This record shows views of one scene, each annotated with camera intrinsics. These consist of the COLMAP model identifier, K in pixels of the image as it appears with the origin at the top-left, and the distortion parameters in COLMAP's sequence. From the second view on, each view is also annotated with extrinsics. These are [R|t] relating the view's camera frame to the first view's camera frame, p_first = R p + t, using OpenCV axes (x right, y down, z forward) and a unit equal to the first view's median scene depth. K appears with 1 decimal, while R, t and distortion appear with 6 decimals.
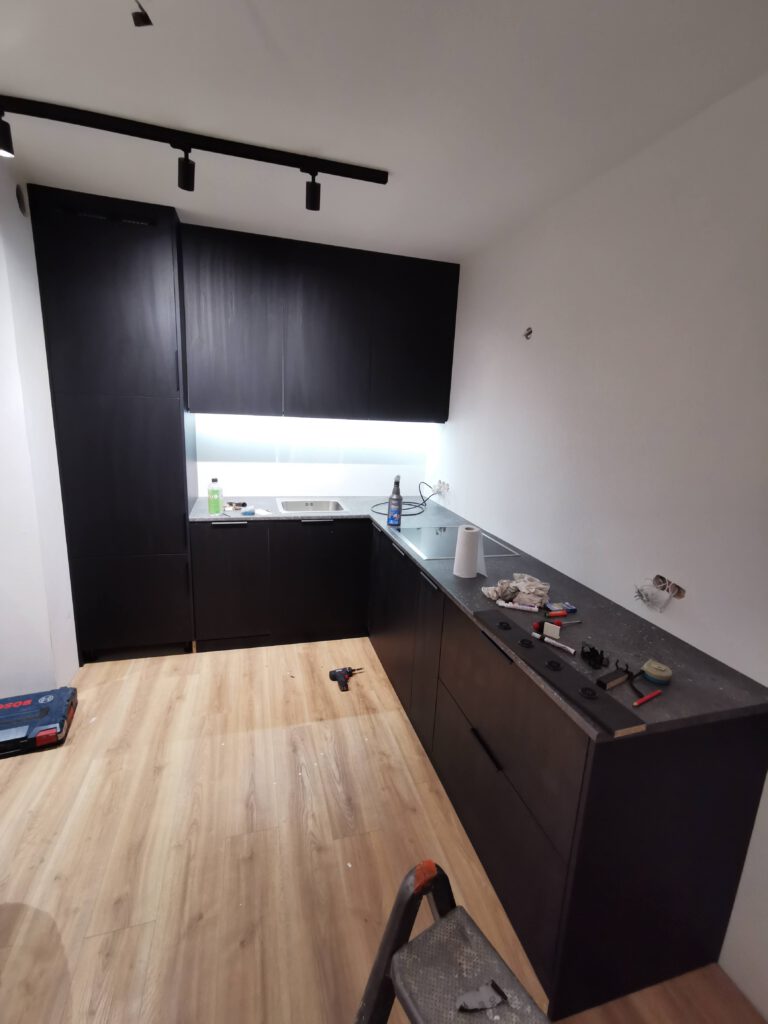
lens RADIAL K [[470.5, 0, 385.9], [0, 470.5, 511.4], [0, 0, 1]] dist [-0.012847, 0.016350]
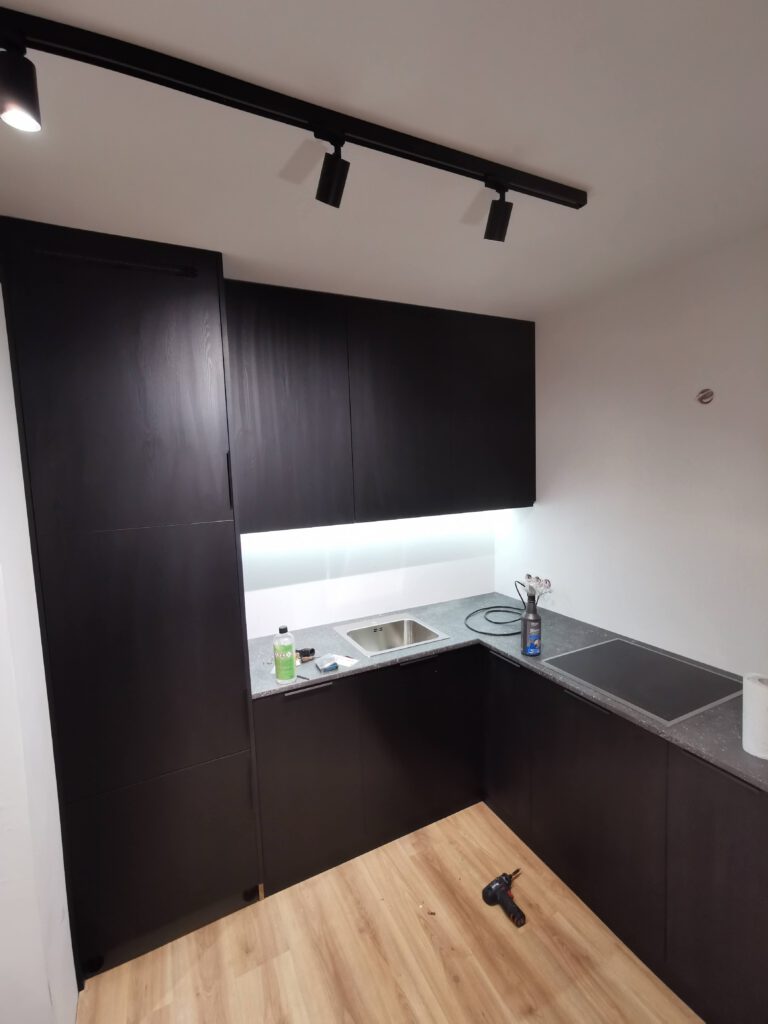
lens RADIAL K [[470.5, 0, 385.9], [0, 470.5, 511.4], [0, 0, 1]] dist [-0.012847, 0.016350]
pose [[0.979100, -0.102325, 0.175762, -0.361970], [0.123363, 0.985878, -0.113249, -0.158100], [-0.161692, 0.132564, 0.977897, 0.323998]]
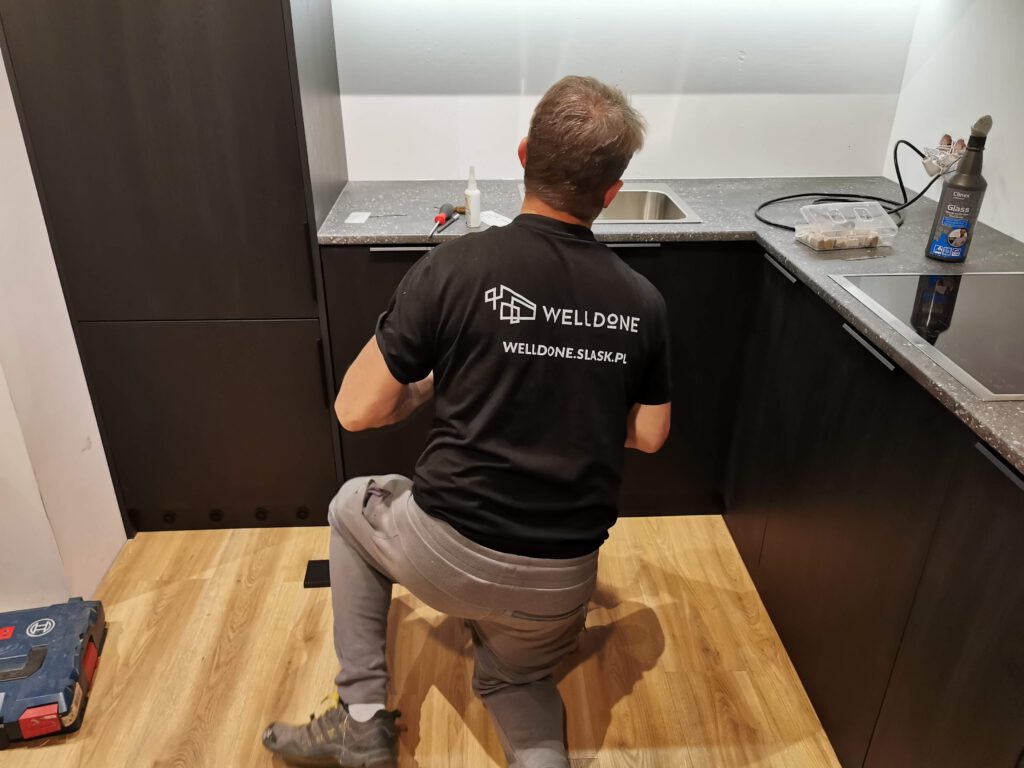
lens RADIAL K [[789.7, 0, 508.7], [0, 789.7, 392.2], [0, 0, 1]] dist [0.059651, -0.091302]
pose [[0.972240, 0.064293, -0.224979, -0.095576], [-0.008722, 0.970799, 0.239738, -0.024282], [0.233822, -0.231120, 0.944410, 0.380518]]
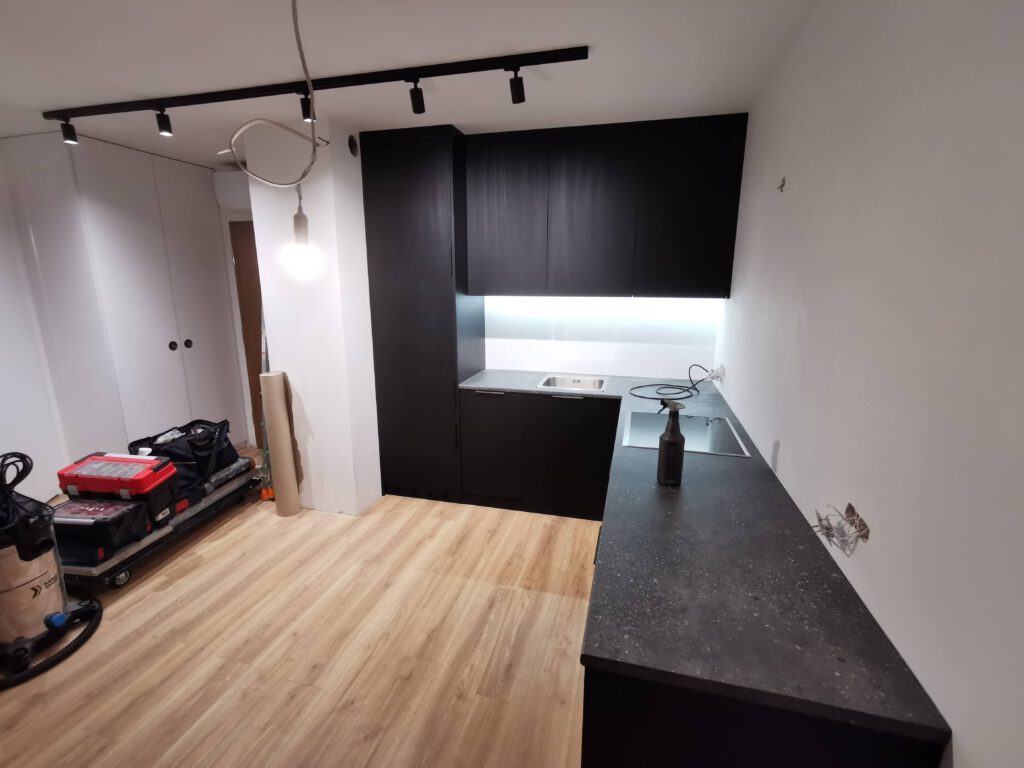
lens RADIAL K [[470.5, 0, 511.0], [0, 470.5, 382.3], [0, 0, 1]] dist [-0.012847, 0.016350]
pose [[0.854811, 0.065554, -0.514782, 0.325206], [-0.075200, 0.997166, 0.002111, -0.007125], [0.513461, 0.036907, 0.857319, 0.077026]]
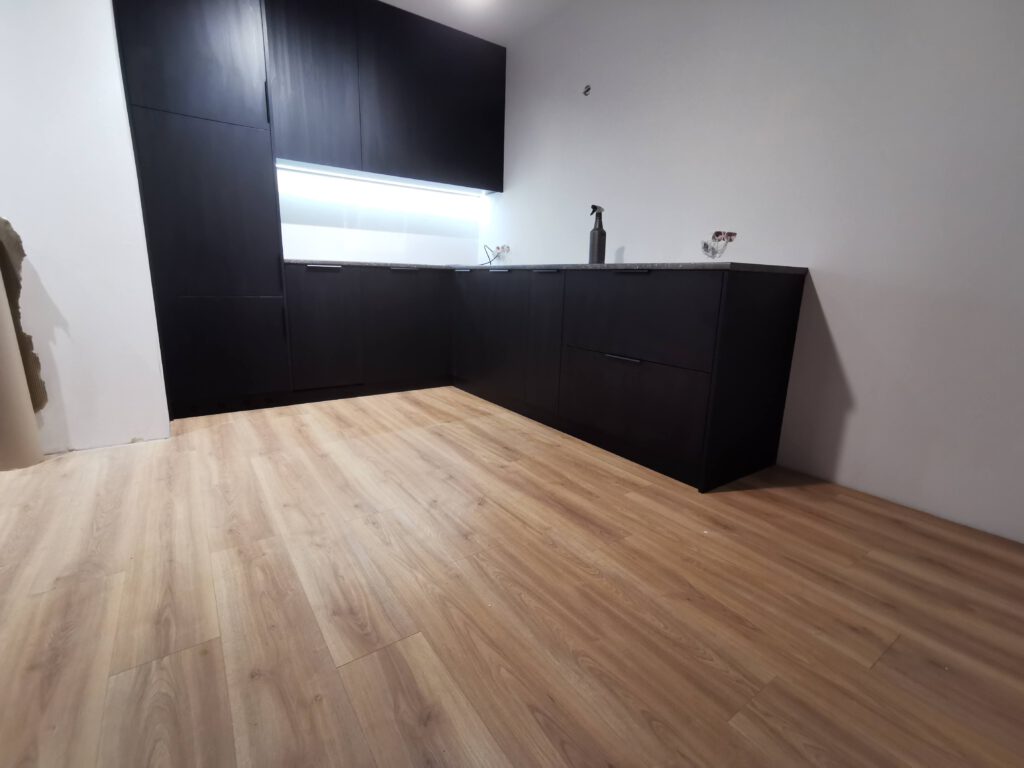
lens RADIAL K [[470.5, 0, 511.0], [0, 470.5, 382.3], [0, 0, 1]] dist [-0.012847, 0.016350]
pose [[0.944808, -0.092332, 0.314345, -0.335741], [0.090970, 0.995672, 0.019034, 0.336027], [-0.314742, 0.010612, 0.949118, -0.110656]]
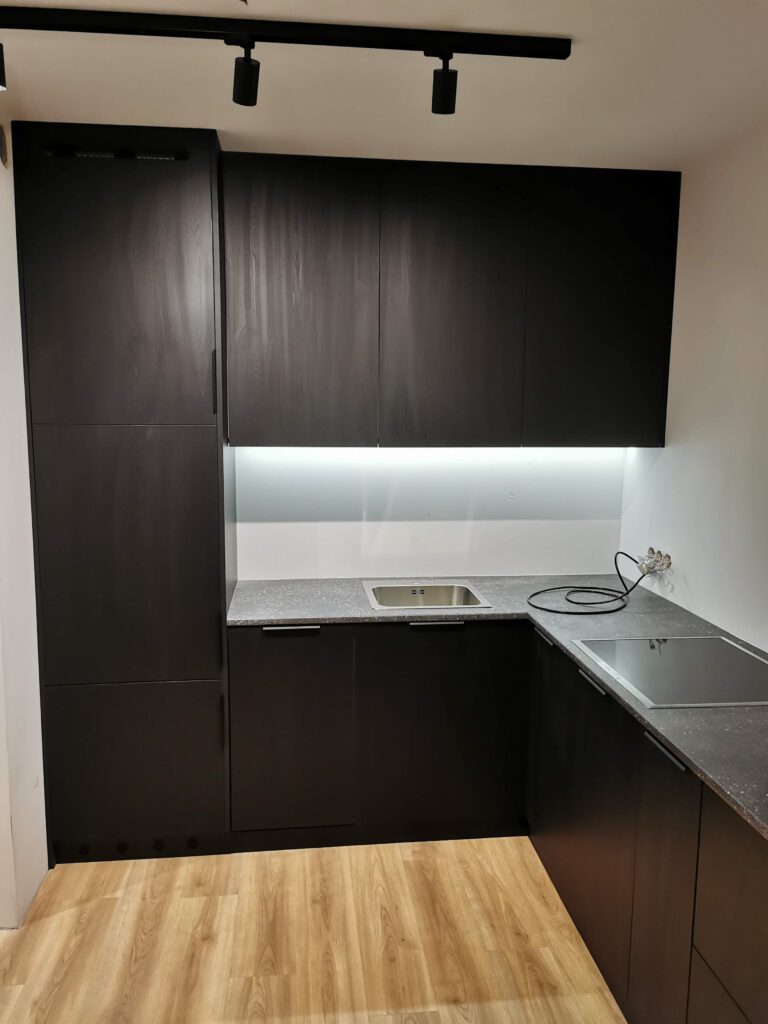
lens RADIAL K [[789.7, 0, 380.4], [0, 789.7, 507.7], [0, 0, 1]] dist [0.059651, -0.091302]
pose [[0.985051, -0.019058, -0.171203, -0.054661], [0.002623, 0.995405, -0.095717, -0.034966], [0.172240, 0.093837, 0.980575, 0.029503]]
